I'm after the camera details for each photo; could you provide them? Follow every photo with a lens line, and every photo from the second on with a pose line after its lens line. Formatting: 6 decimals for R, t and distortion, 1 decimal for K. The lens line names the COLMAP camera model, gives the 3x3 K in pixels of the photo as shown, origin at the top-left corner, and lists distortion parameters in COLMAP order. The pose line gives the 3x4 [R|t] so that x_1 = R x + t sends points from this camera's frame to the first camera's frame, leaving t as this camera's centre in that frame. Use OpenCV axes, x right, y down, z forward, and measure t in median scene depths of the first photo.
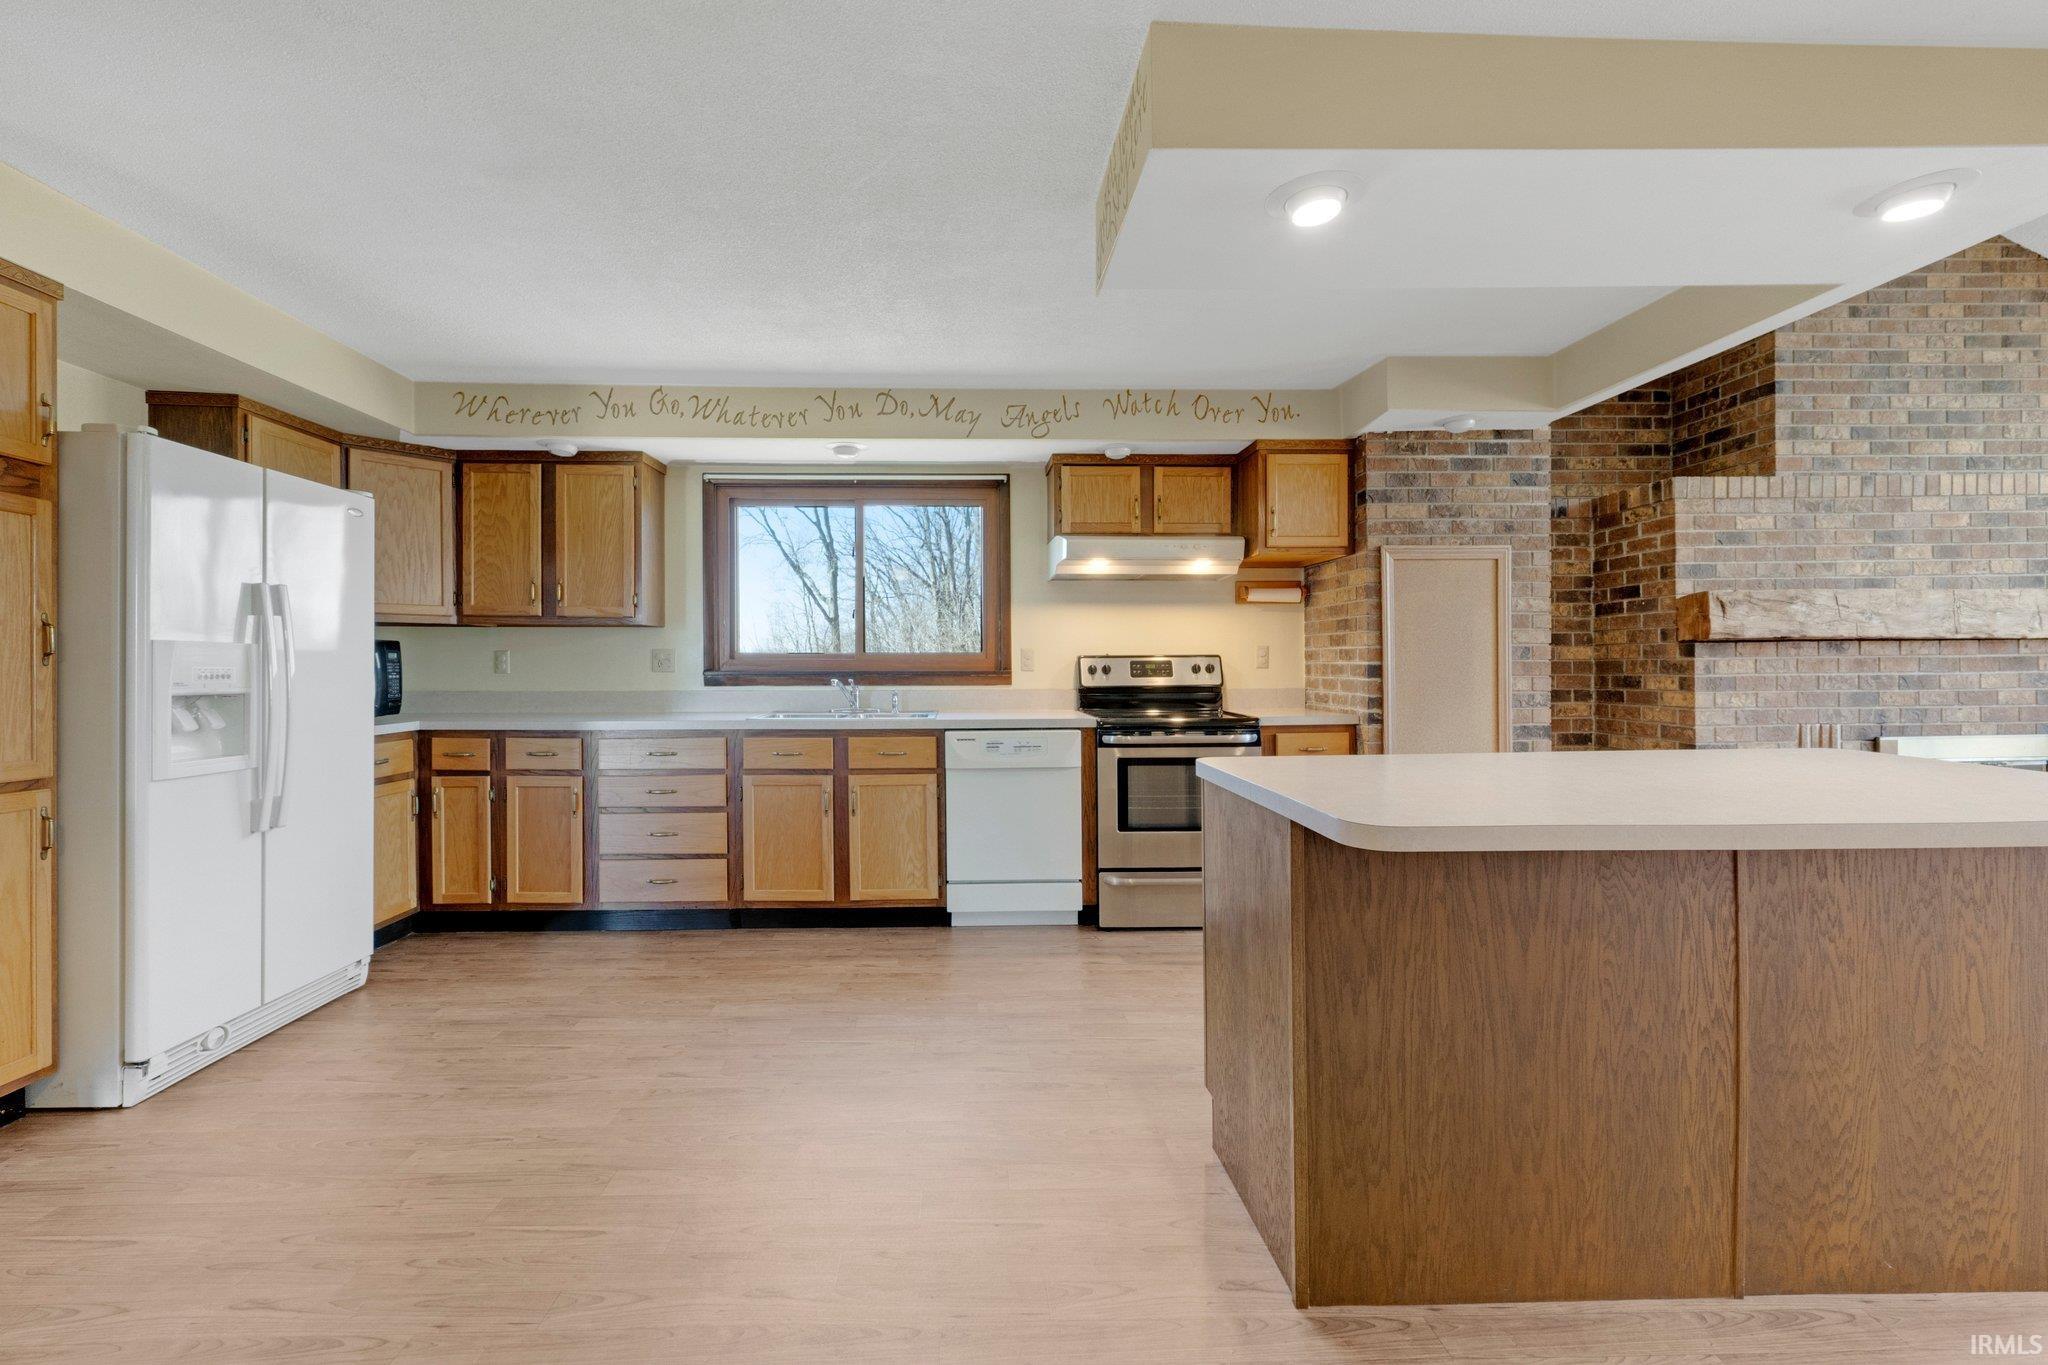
lens RADIAL K [[865.5, 0, 1023.6], [0, 865.5, 599.4], [0, 0, 1]] dist [-0.010827, -0.000316]
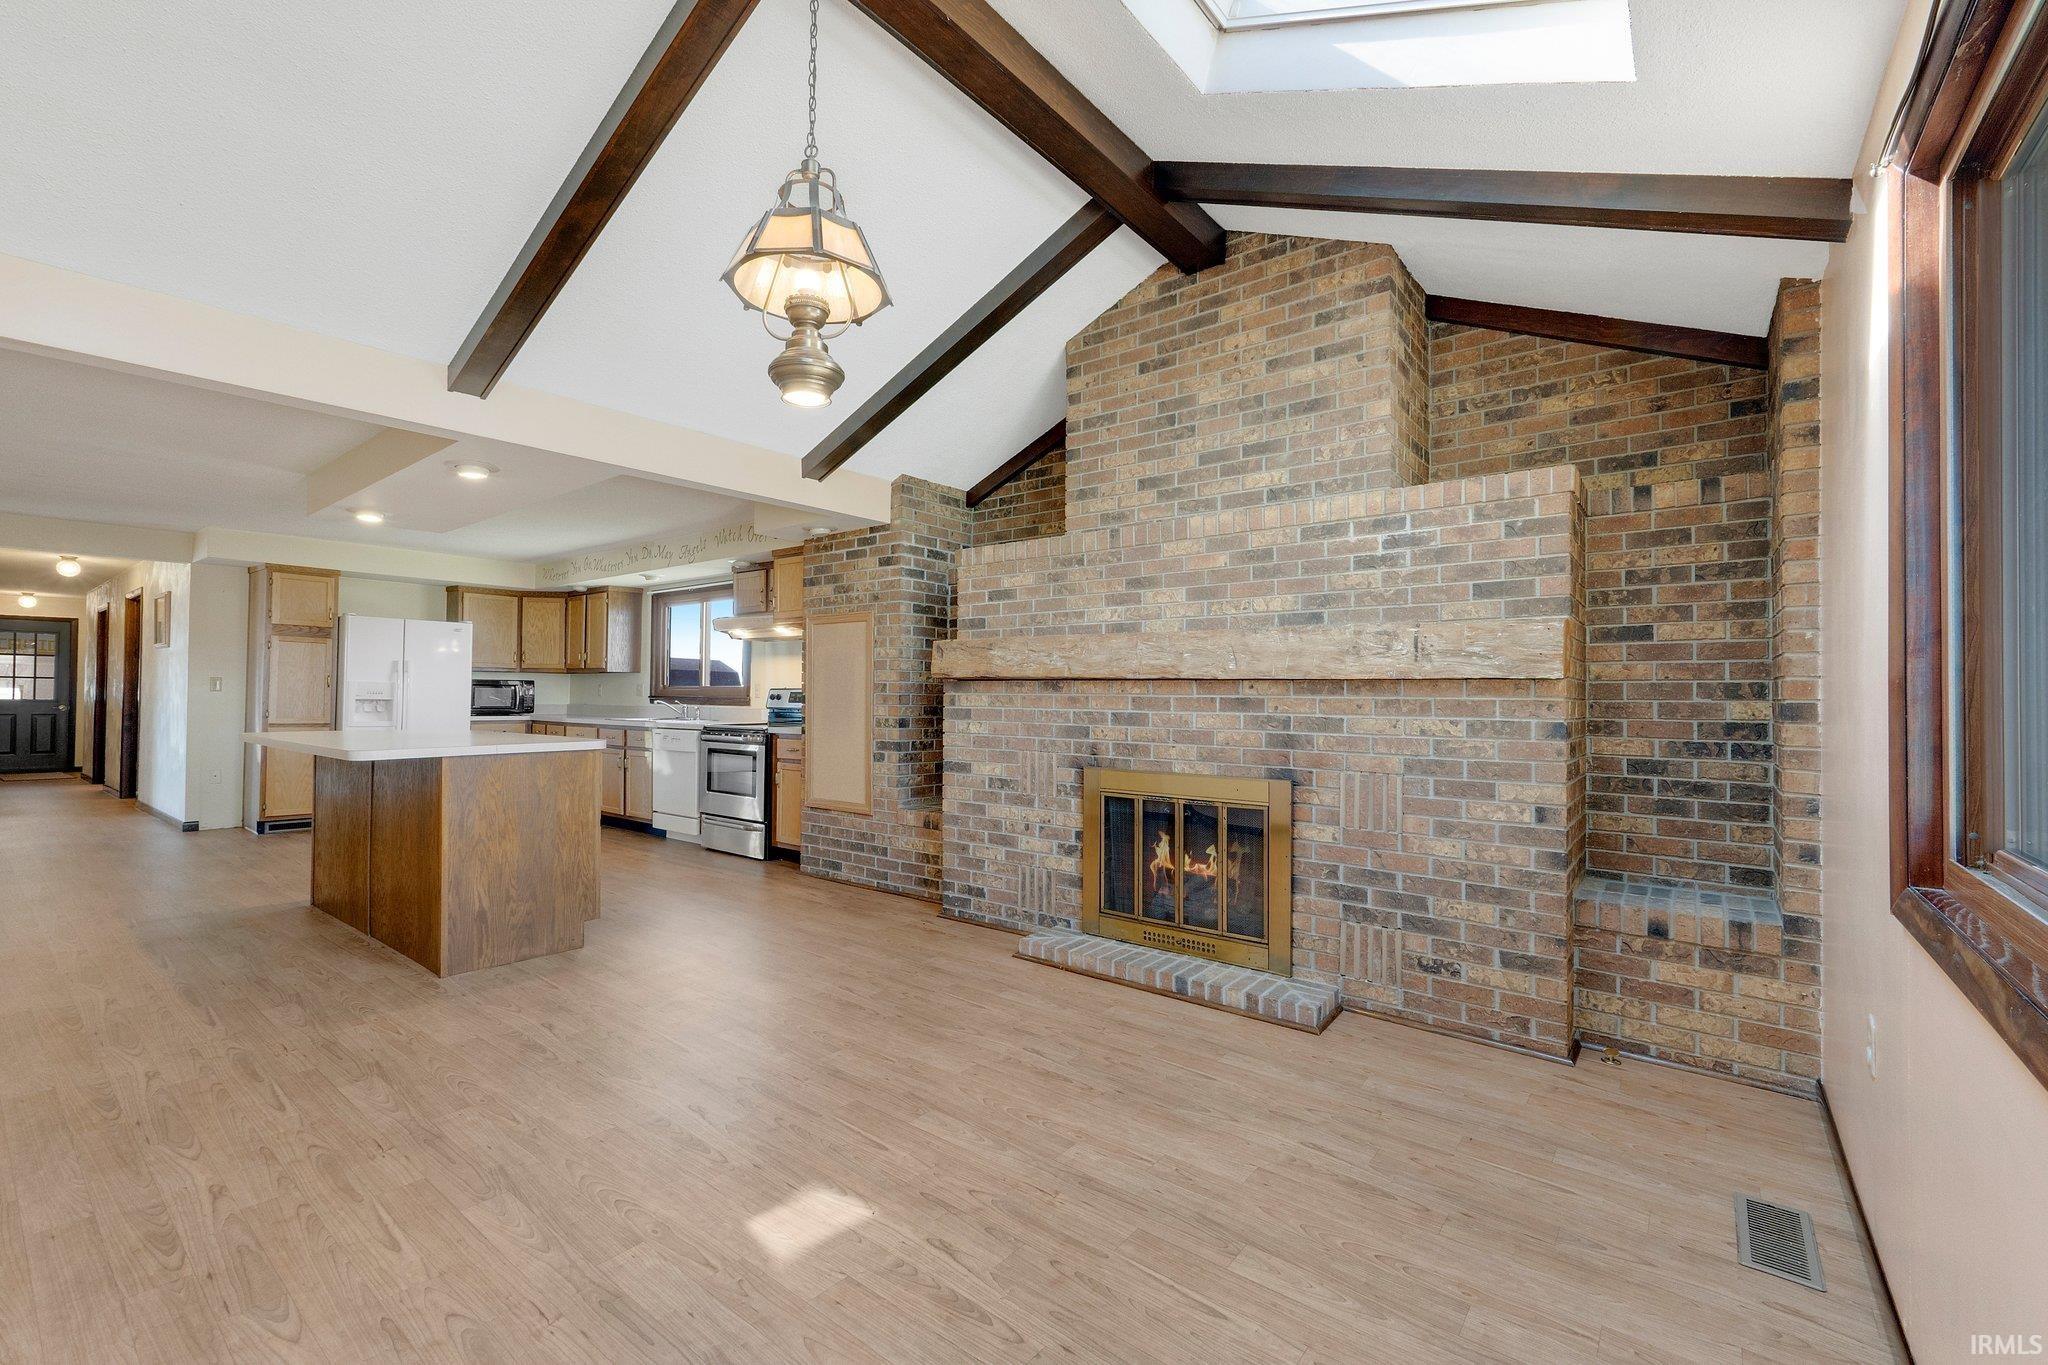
lens RADIAL K [[837.2, 0, 1024.0], [0, 837.2, 682.5], [0, 0, 1]] dist [-0.008118, -0.000222]
pose [[0.782606, 0.004841, -0.622499, 1.562095], [0.026050, 0.998839, 0.040517, 0.004254], [0.621973, -0.047925, 0.781571, 0.093086]]
